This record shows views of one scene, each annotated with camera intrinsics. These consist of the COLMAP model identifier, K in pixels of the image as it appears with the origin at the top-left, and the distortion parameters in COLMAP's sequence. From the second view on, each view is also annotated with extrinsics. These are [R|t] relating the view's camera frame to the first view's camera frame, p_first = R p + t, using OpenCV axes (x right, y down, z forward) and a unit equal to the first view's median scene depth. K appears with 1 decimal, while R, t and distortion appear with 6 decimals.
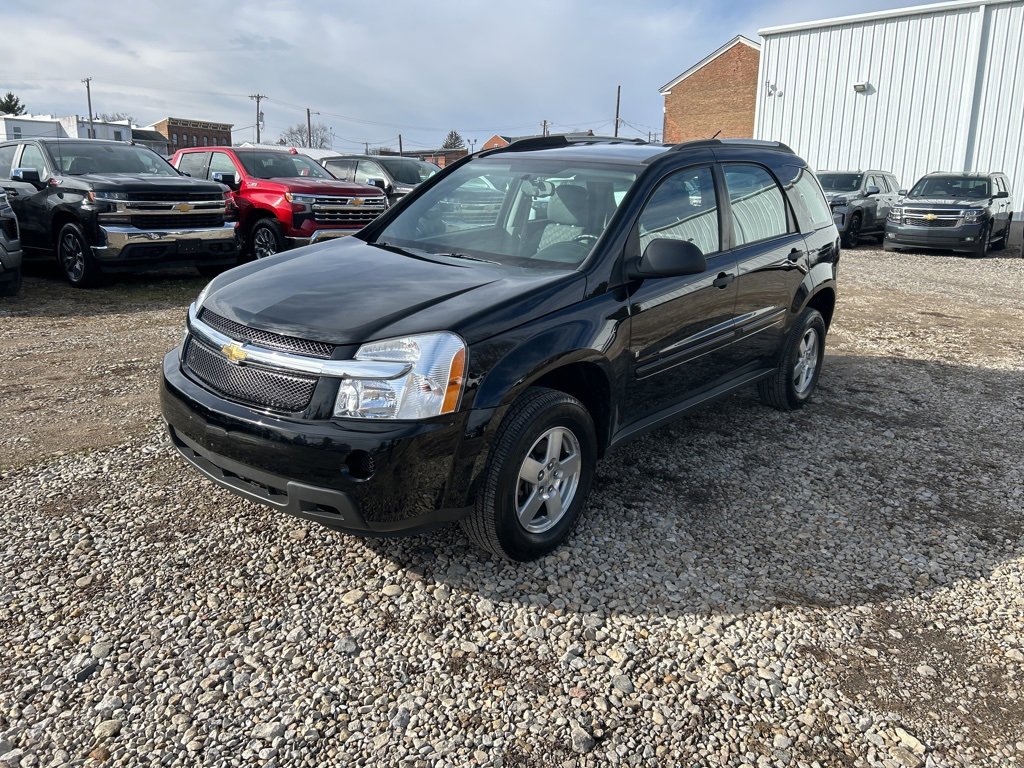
lens RADIAL K [[767.5, 0, 514.9], [0, 767.5, 381.0], [0, 0, 1]] dist [0.052987, -0.052444]
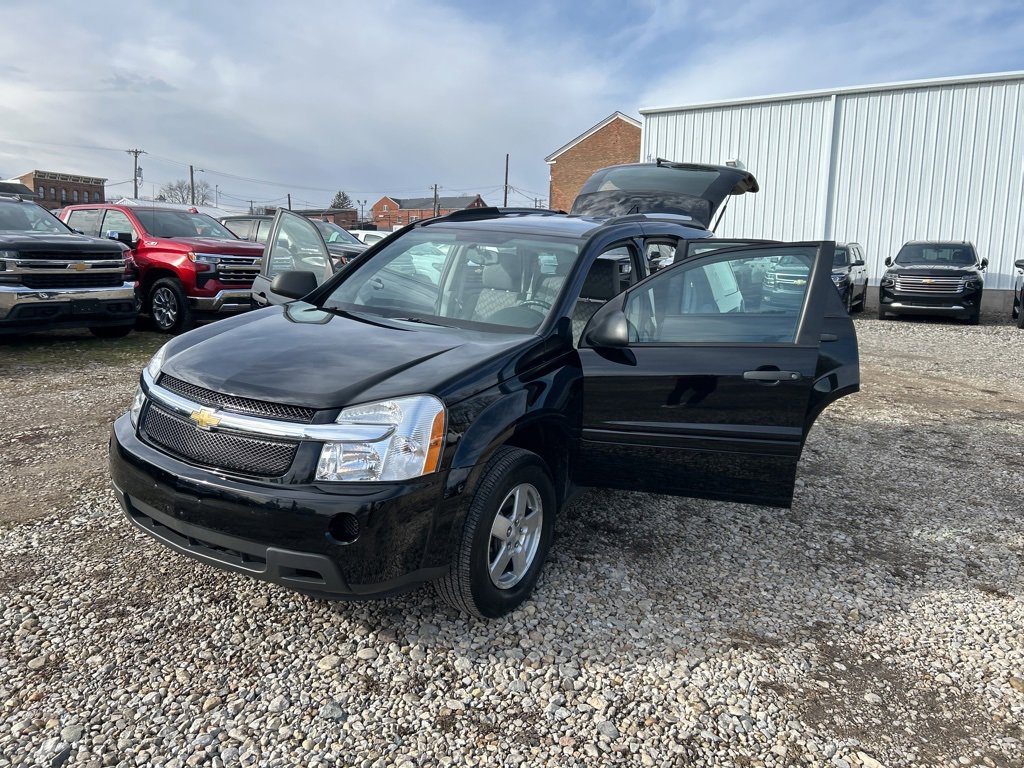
lens RADIAL K [[767.5, 0, 510.6], [0, 767.5, 381.1], [0, 0, 1]] dist [0.052987, -0.052444]
pose [[0.990183, -0.009981, 0.139420, -0.107323], [0.020371, 0.997102, -0.073292, -0.003438], [-0.138284, 0.075412, 0.987517, -0.040825]]
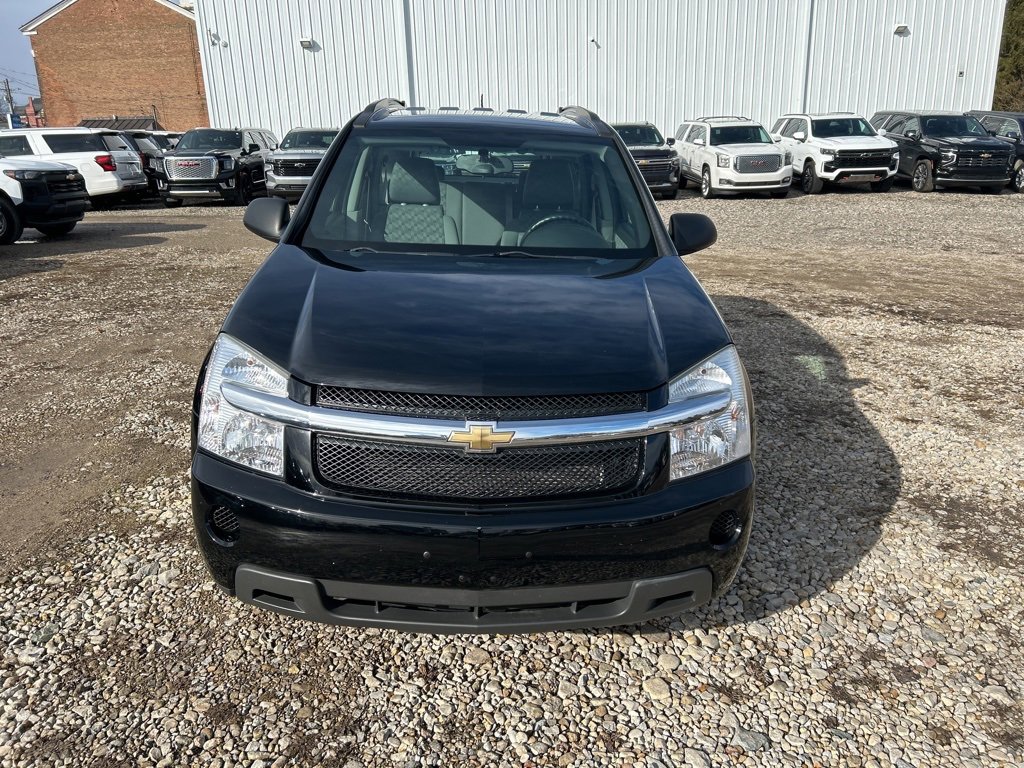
lens RADIAL K [[767.5, 0, 491.1], [0, 767.5, 399.9], [0, 0, 1]] dist [0.052987, -0.052444]
pose [[0.740085, -0.235129, 0.630070, -0.741022], [0.186717, 0.971896, 0.143371, -0.156805], [-0.646073, 0.011538, 0.763188, 0.465493]]
